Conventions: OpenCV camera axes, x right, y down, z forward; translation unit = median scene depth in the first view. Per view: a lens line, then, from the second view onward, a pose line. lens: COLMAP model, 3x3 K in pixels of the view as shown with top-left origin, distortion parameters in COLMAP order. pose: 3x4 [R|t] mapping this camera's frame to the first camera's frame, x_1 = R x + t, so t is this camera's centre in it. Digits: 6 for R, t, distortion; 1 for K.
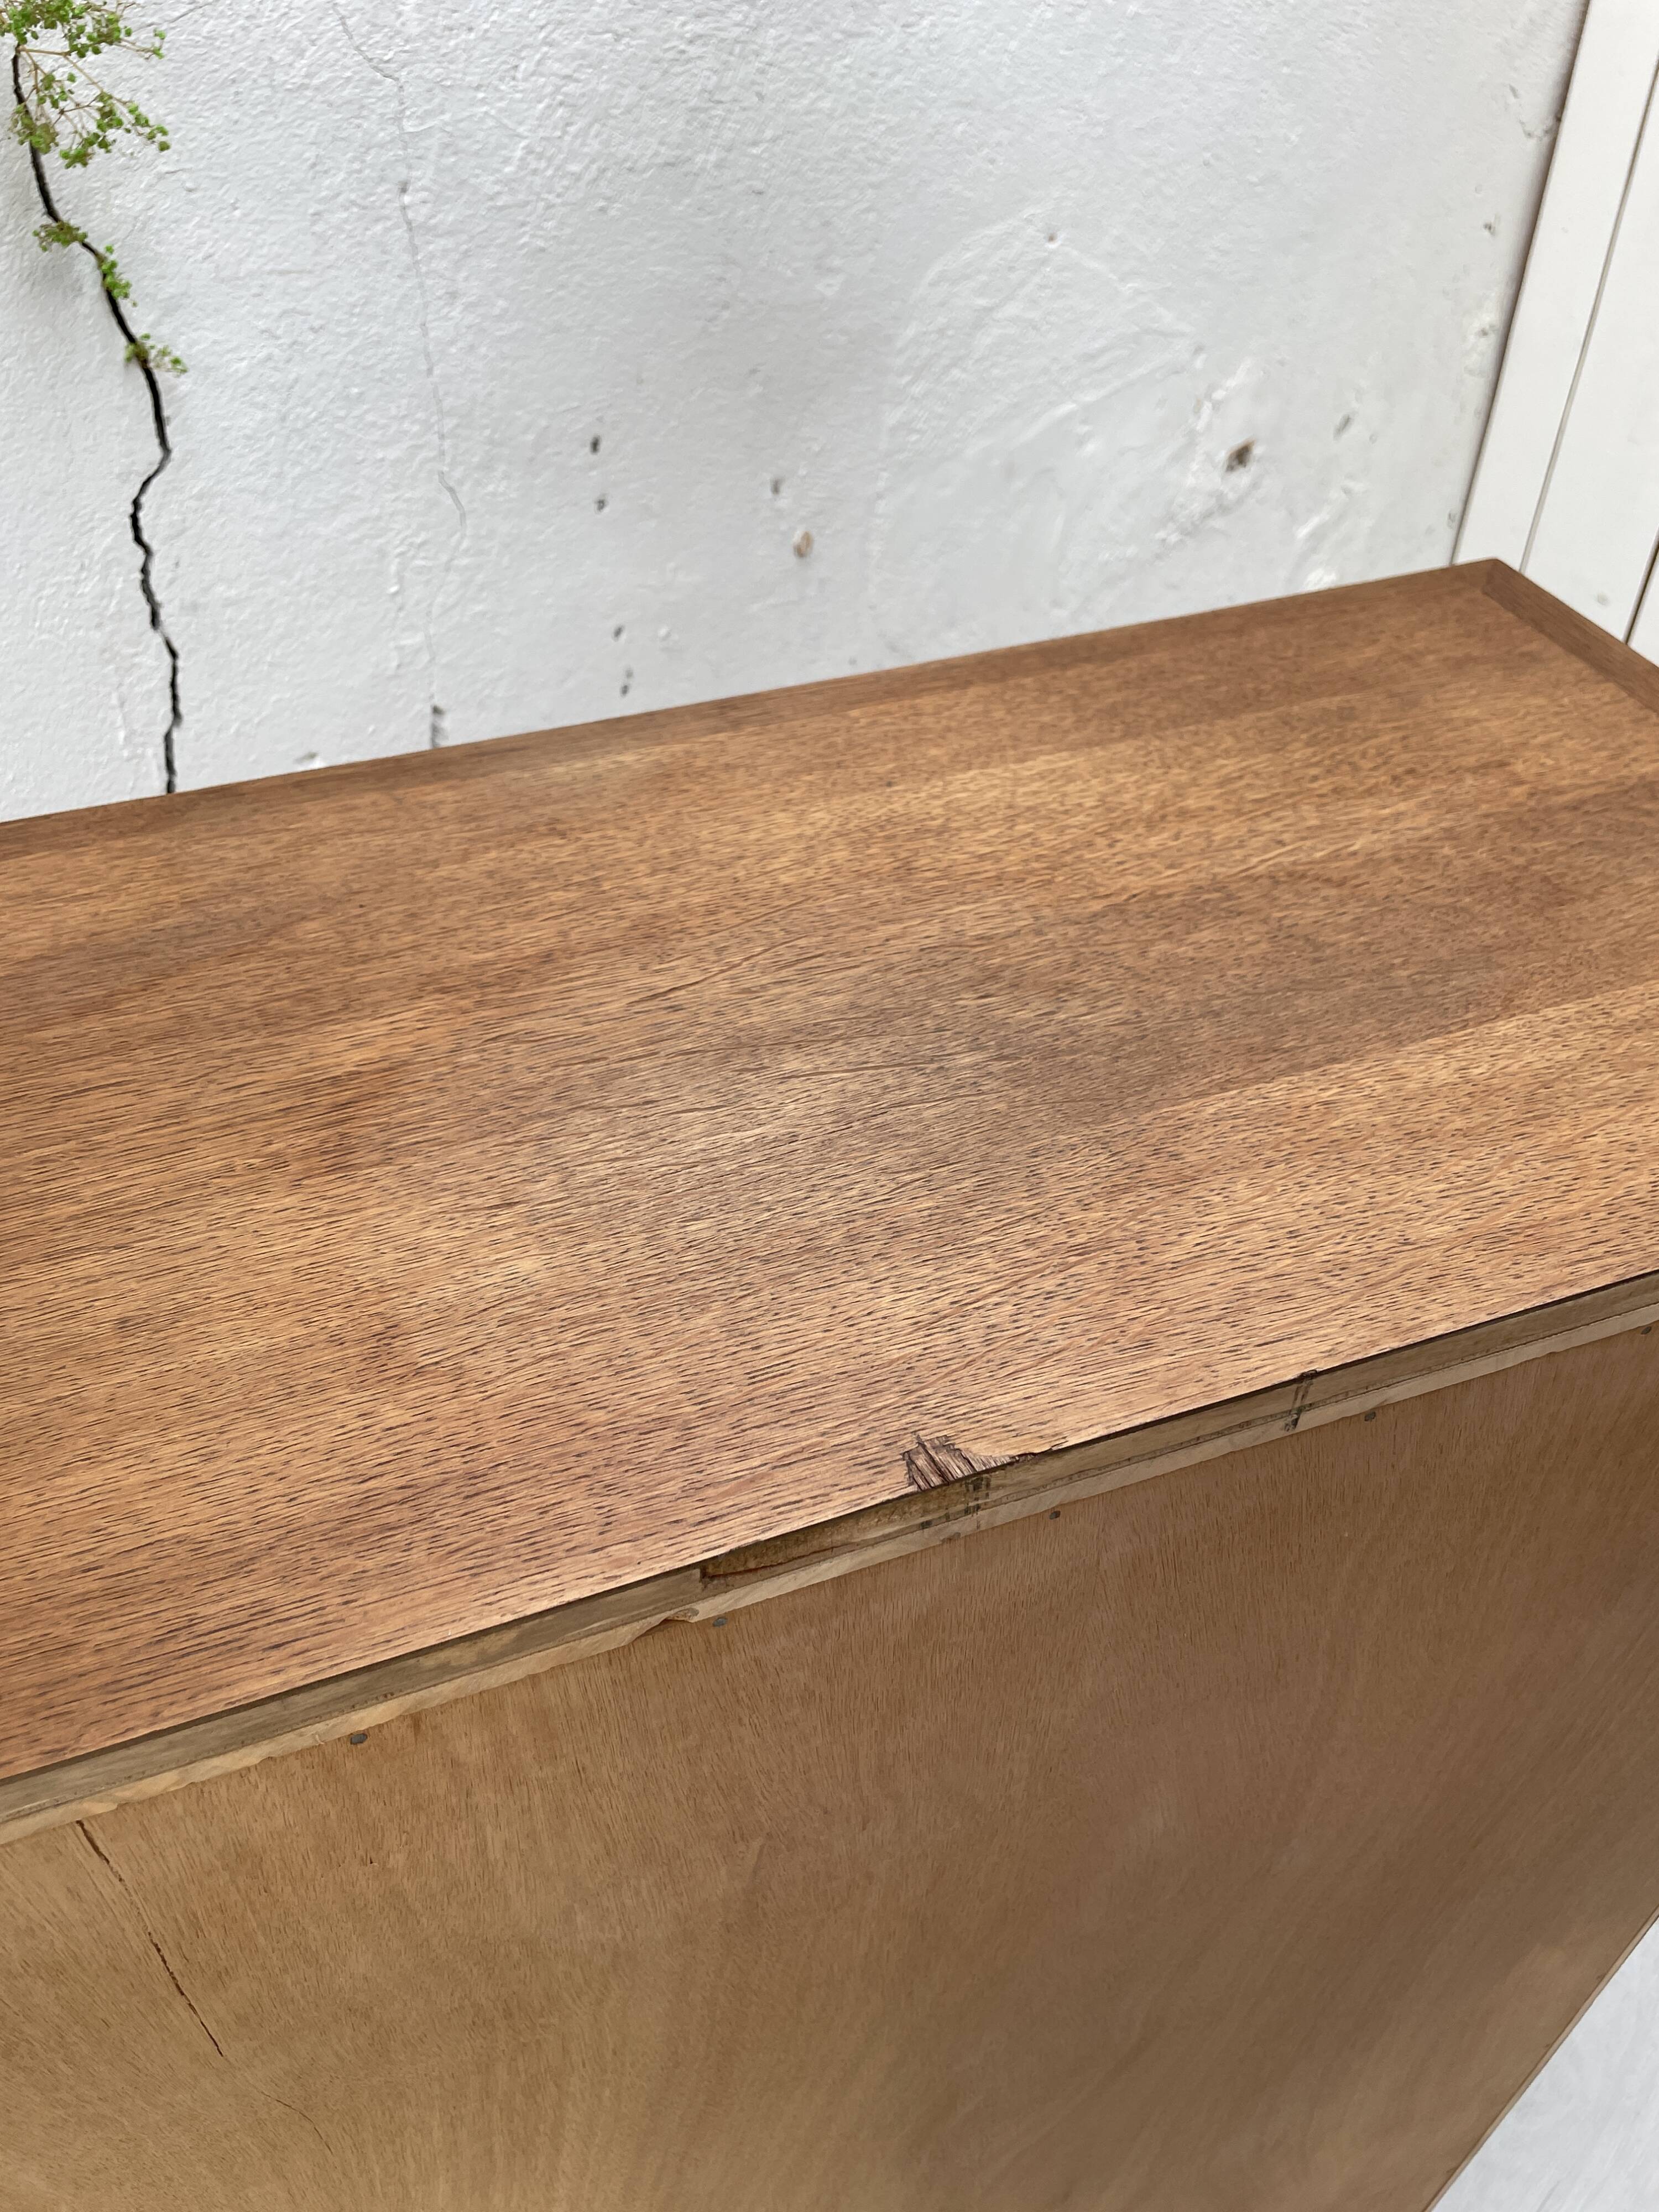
lens RADIAL K [[1691.6, 0, 814.0], [0, 1691.6, 1090.4], [0, 0, 1]] dist [0.083817, -0.111619]
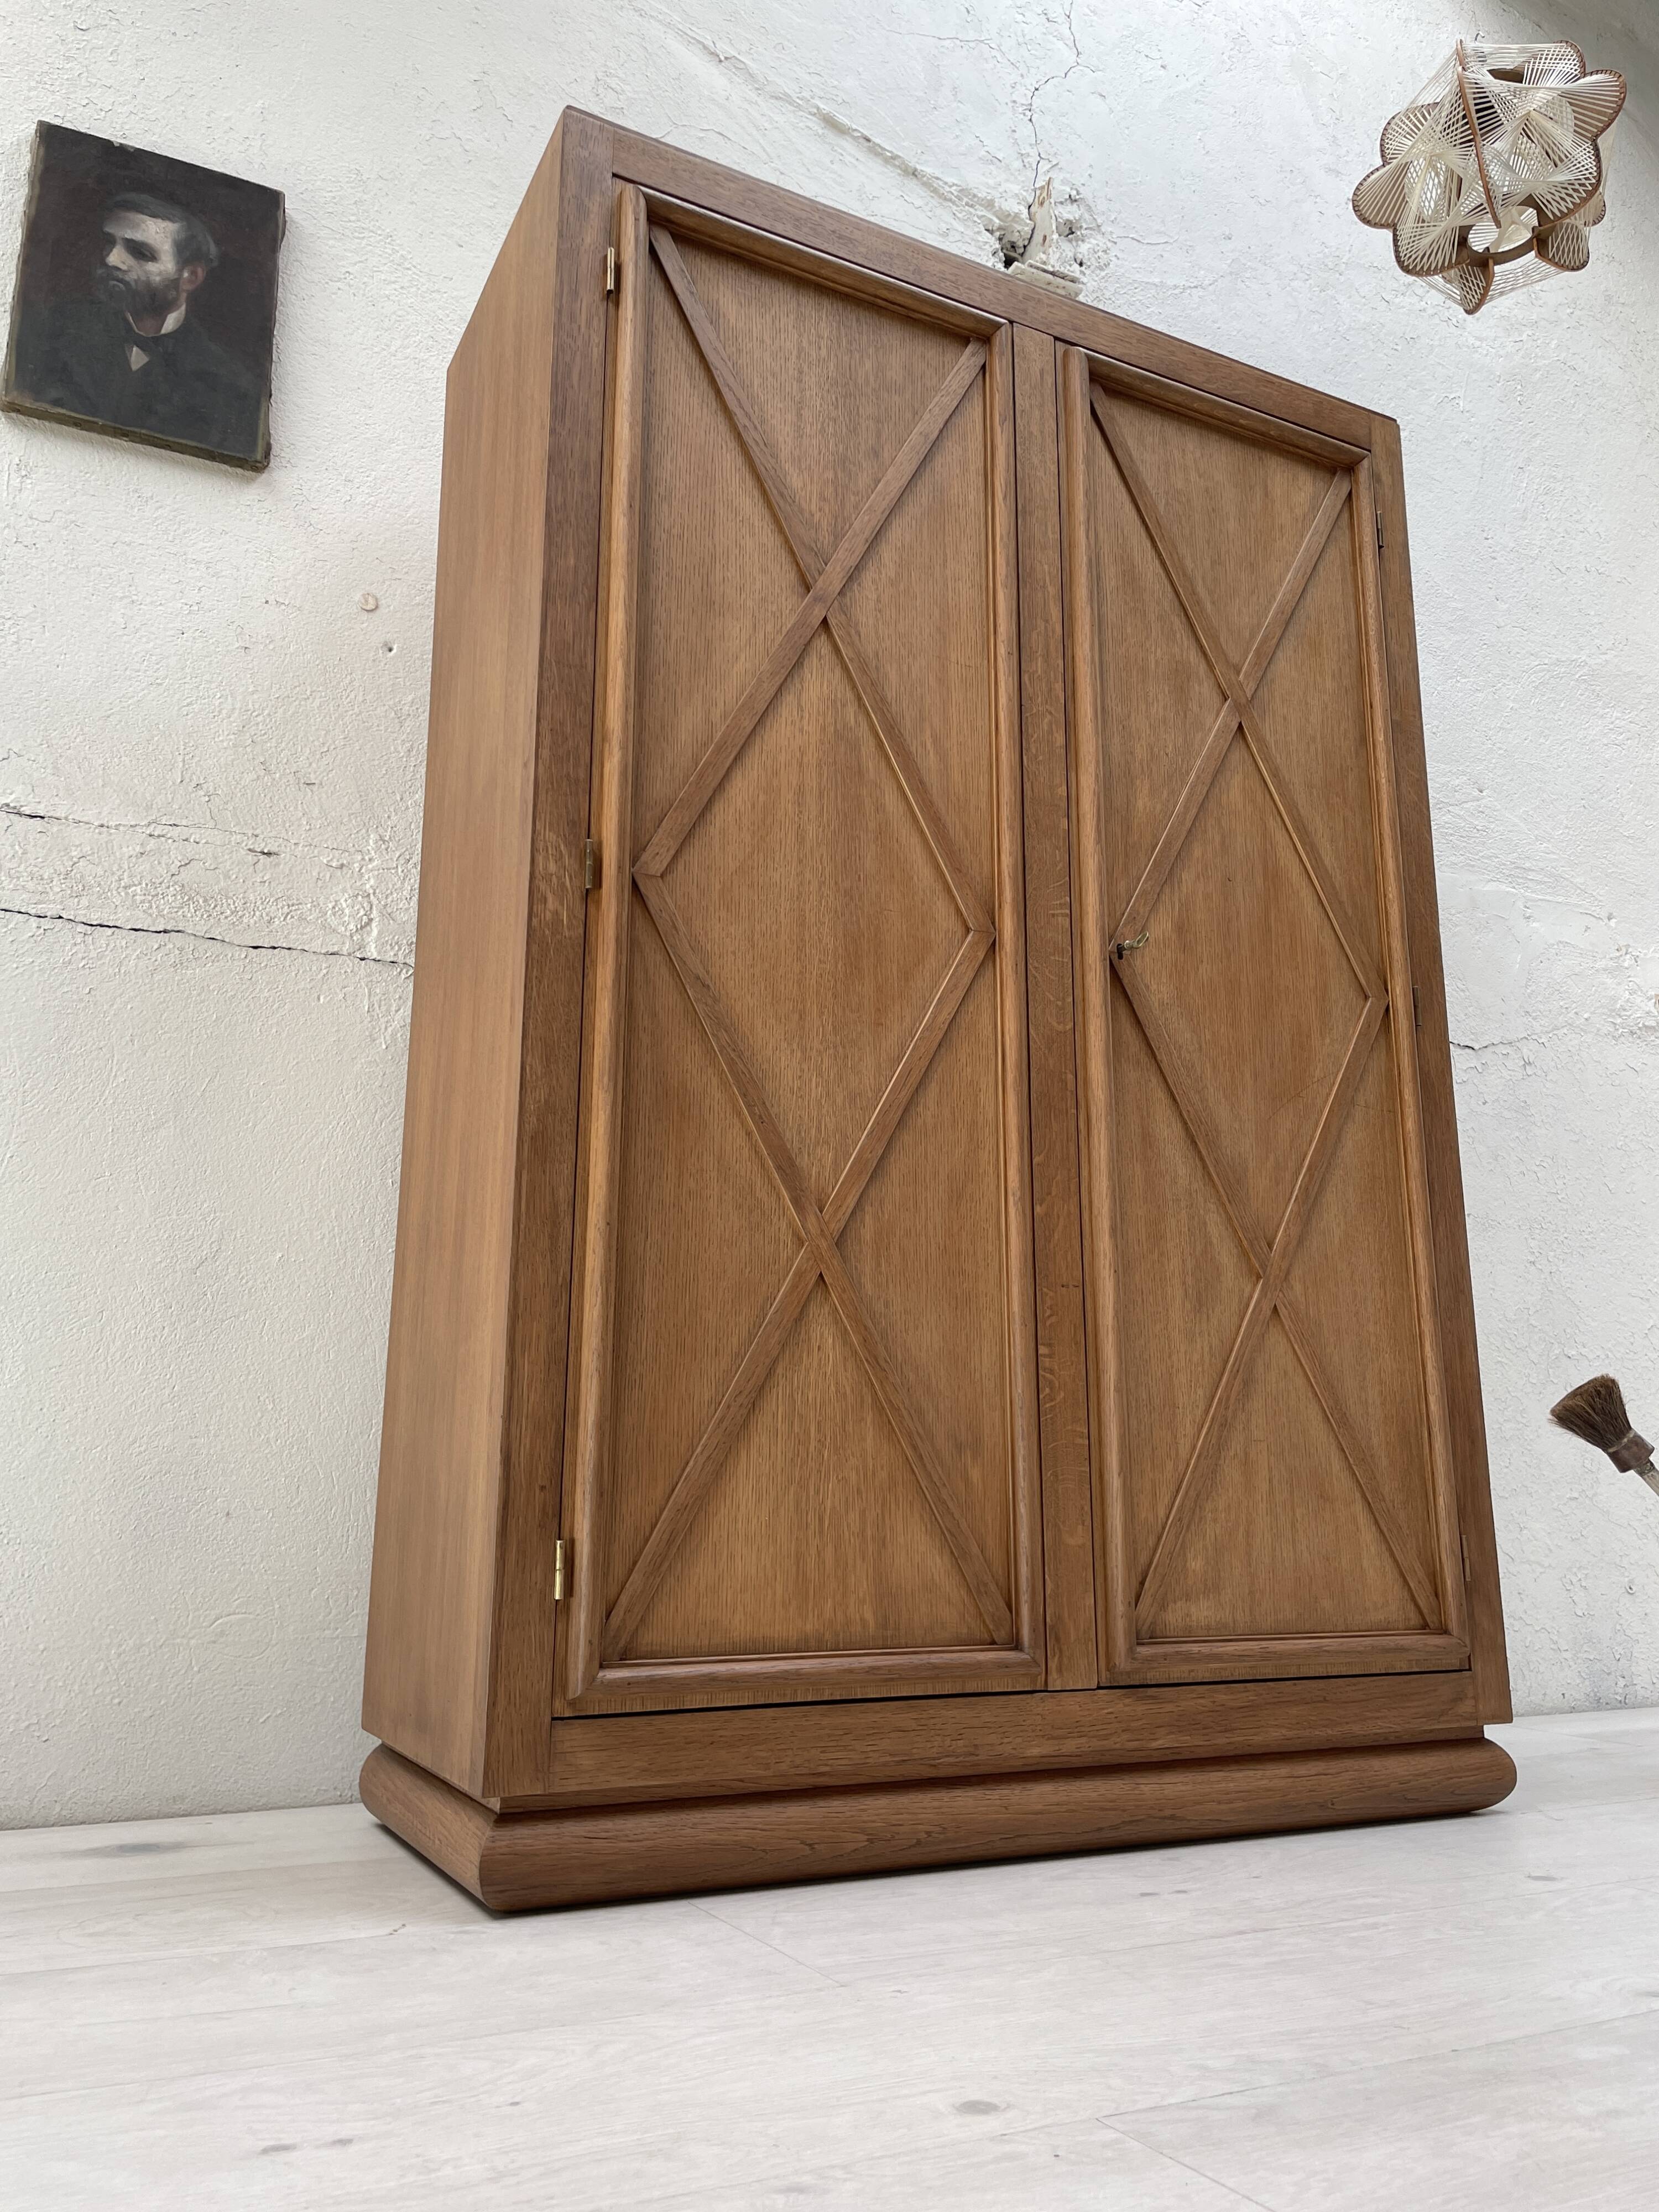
lens RADIAL K [[1691.6, 0, 824.7], [0, 1691.6, 1079.4], [0, 0, 1]] dist [0.083817, -0.111619]
pose [[0.946074, -0.063100, -0.317746, 0.053807], [-0.225395, 0.576296, -0.785544, 1.595613], [0.232684, 0.814801, 0.530997, 0.205961]]
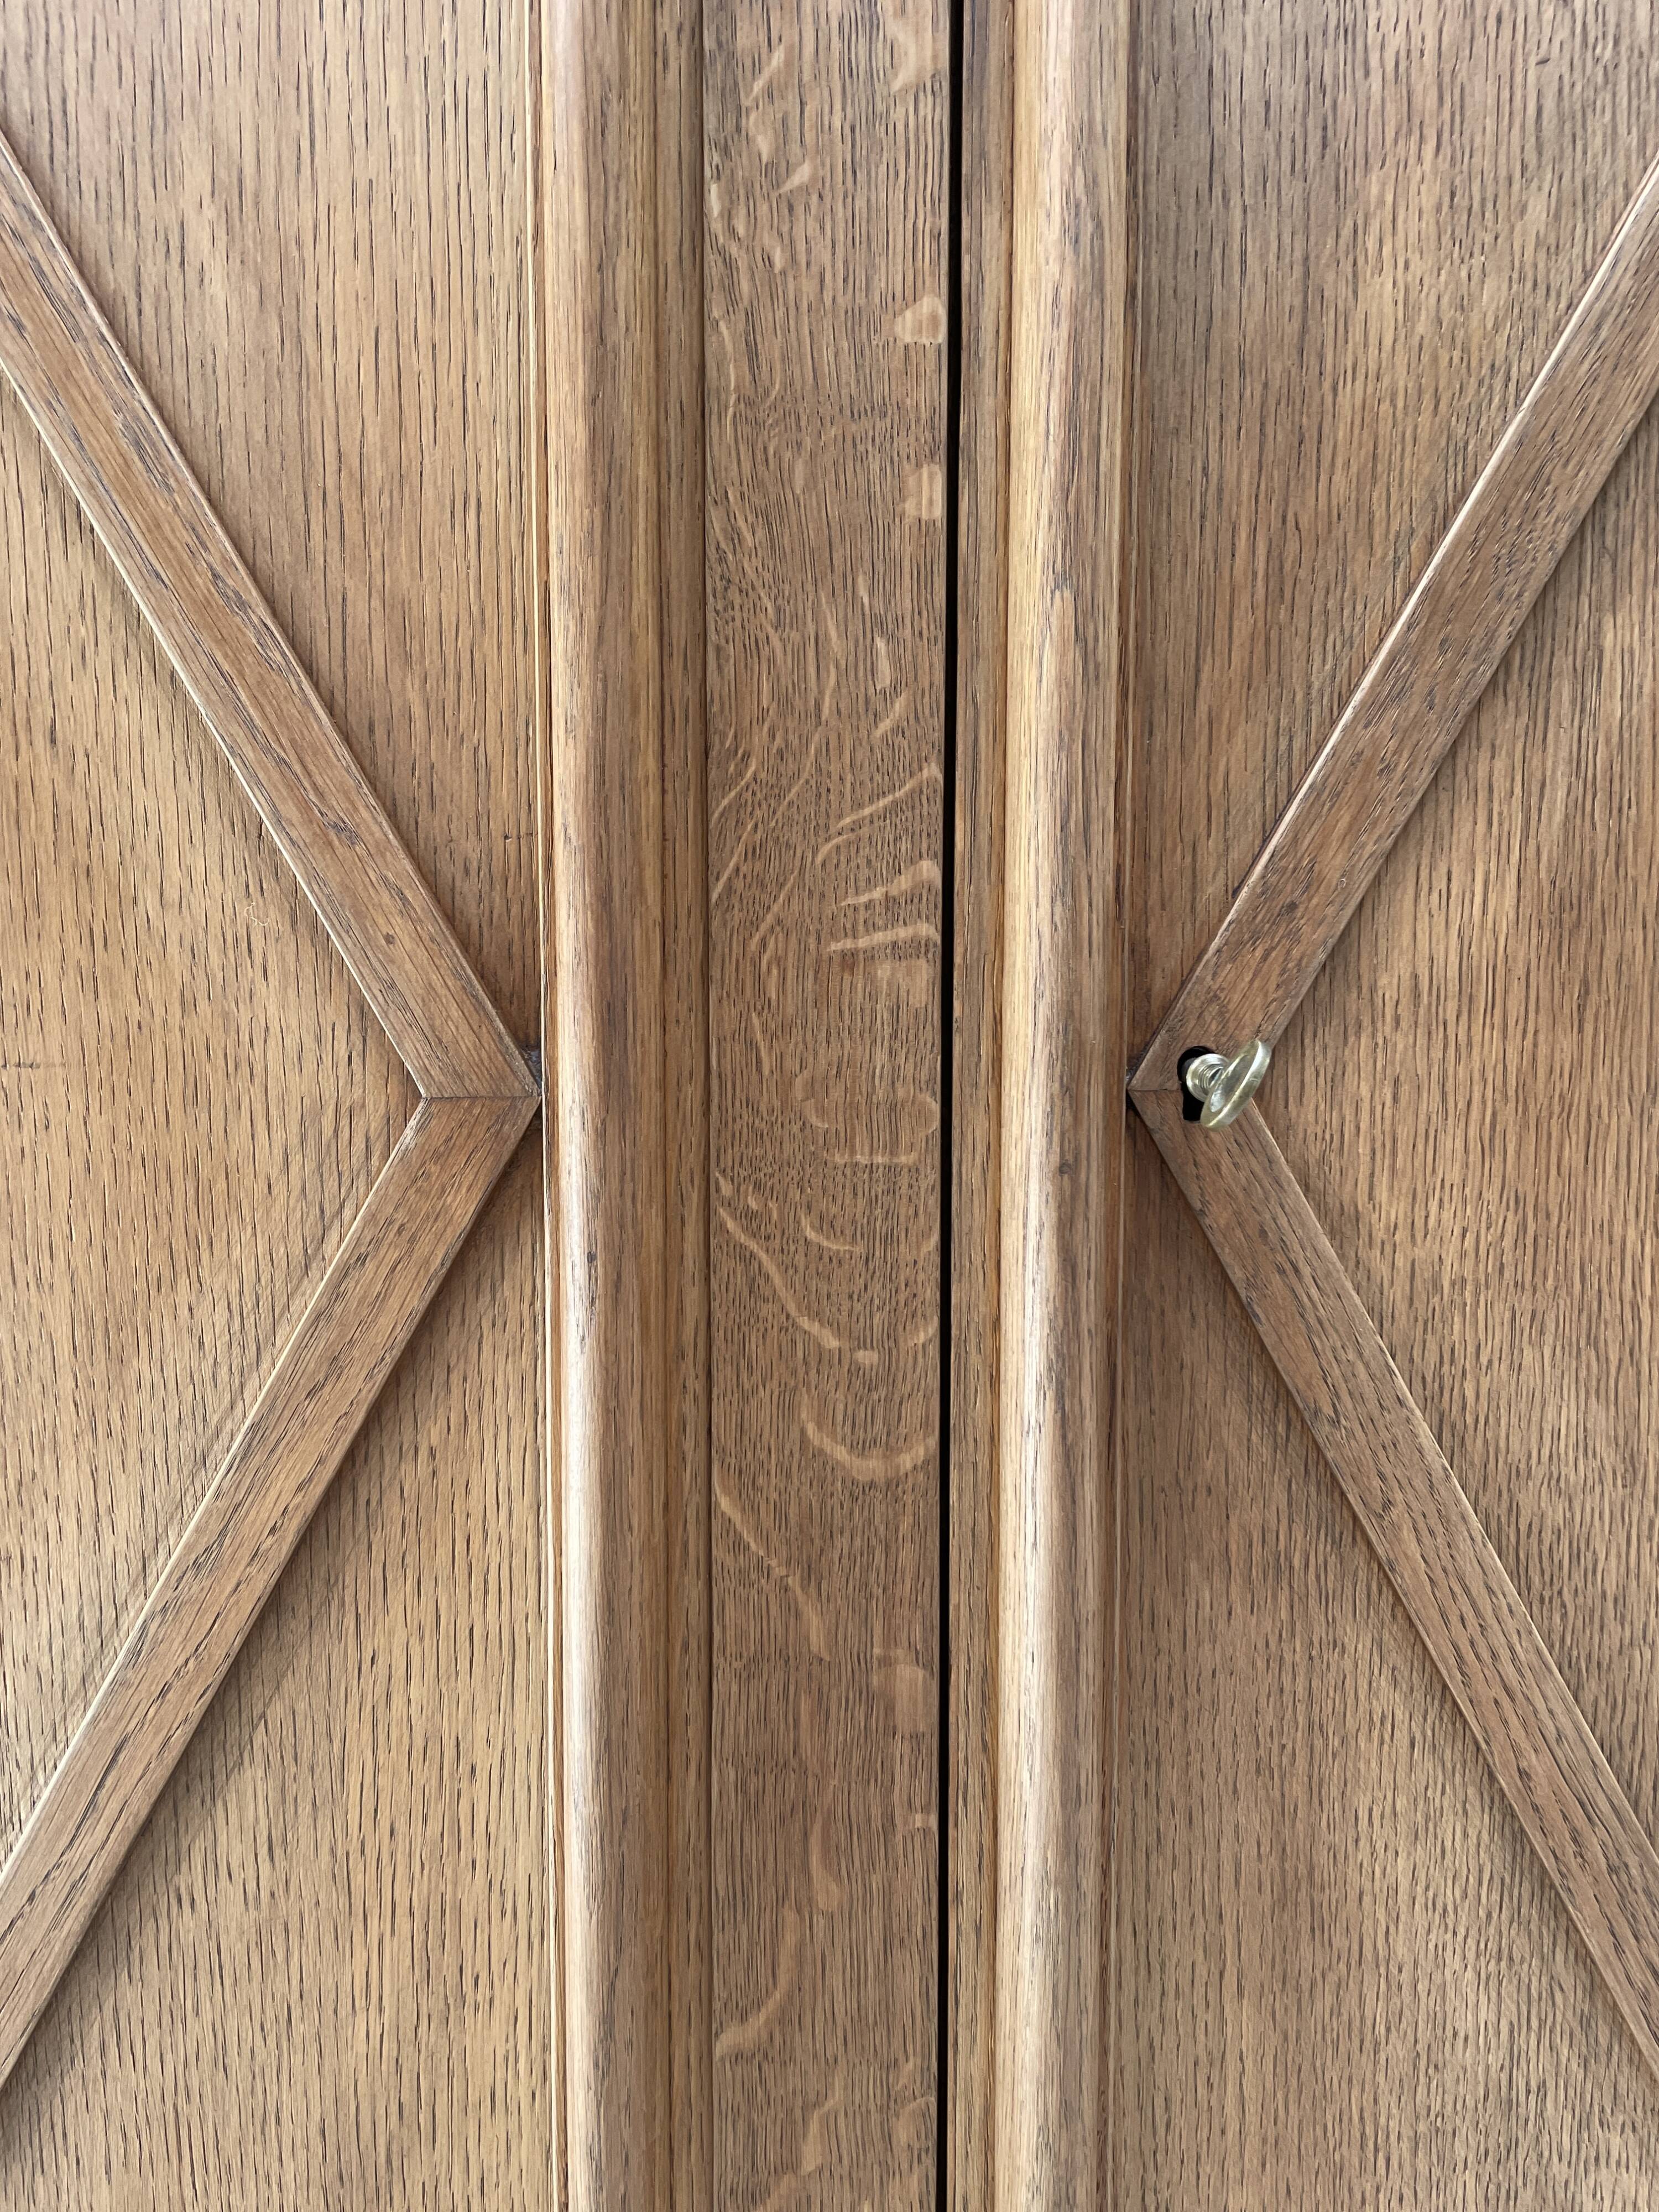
lens RADIAL K [[1691.6, 0, 833.6], [0, 1691.6, 1109.4], [0, 0, 1]] dist [0.083817, -0.111619]
pose [[0.693995, 0.073355, -0.716233, 0.021929], [-0.483864, 0.784169, -0.388529, 0.547232], [0.533147, 0.616197, 0.579703, 0.703256]]
